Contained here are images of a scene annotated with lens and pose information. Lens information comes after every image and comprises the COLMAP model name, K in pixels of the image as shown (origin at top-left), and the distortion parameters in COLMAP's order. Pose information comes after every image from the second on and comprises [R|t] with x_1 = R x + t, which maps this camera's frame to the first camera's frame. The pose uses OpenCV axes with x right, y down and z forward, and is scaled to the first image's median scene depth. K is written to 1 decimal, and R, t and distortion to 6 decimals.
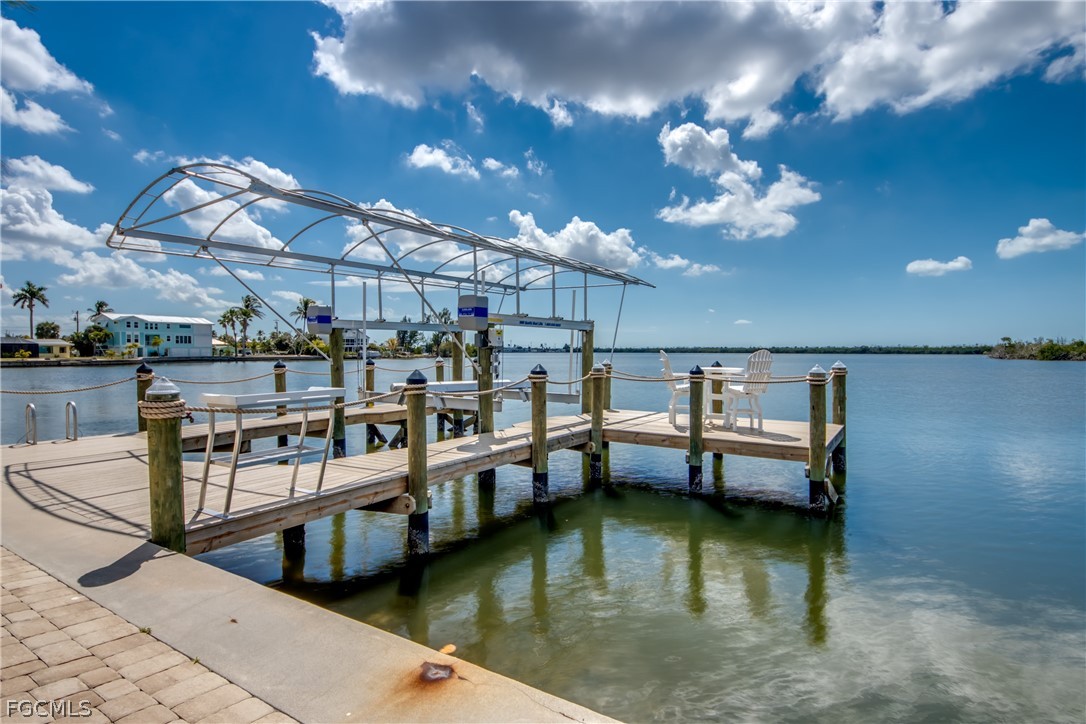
lens RADIAL K [[533.8, 0, 543.0], [0, 533.8, 362.0], [0, 0, 1]] dist [0.020550, -0.031326]
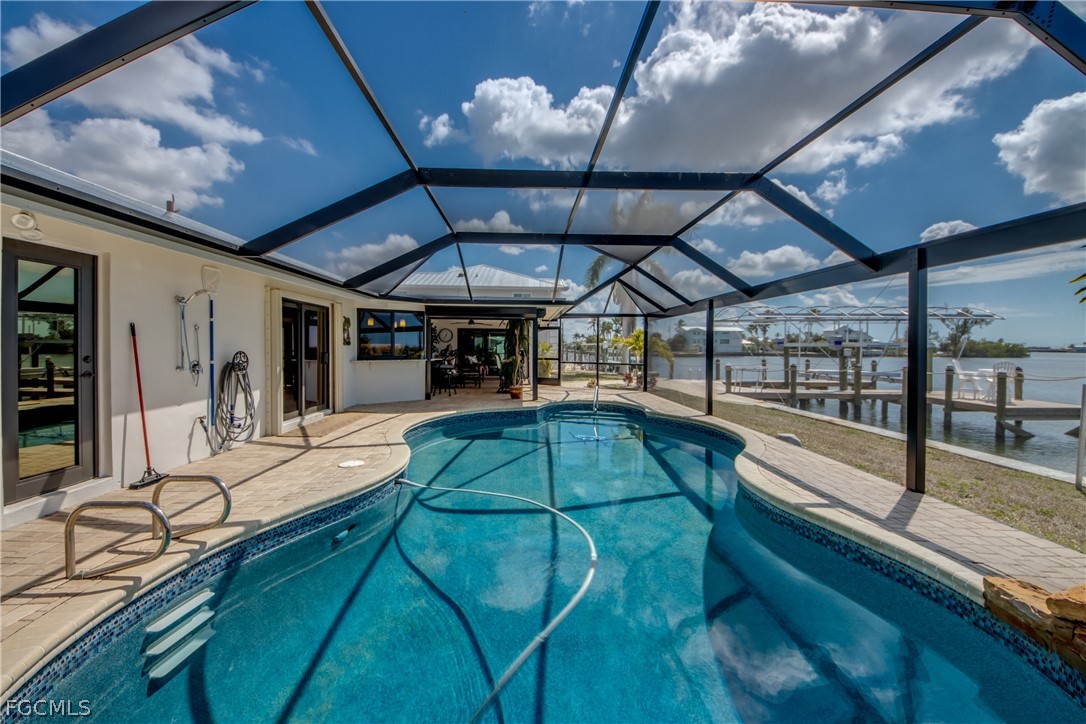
lens RADIAL K [[419.7, 0, 544.7], [0, 419.7, 363.5], [0, 0, 1]] dist [0.039133, -0.023677]
pose [[0.547786, 0.037148, -0.835793, 0.062553], [-0.024260, 0.999299, 0.028515, -0.000205], [0.836267, 0.004656, 0.548303, -0.097932]]
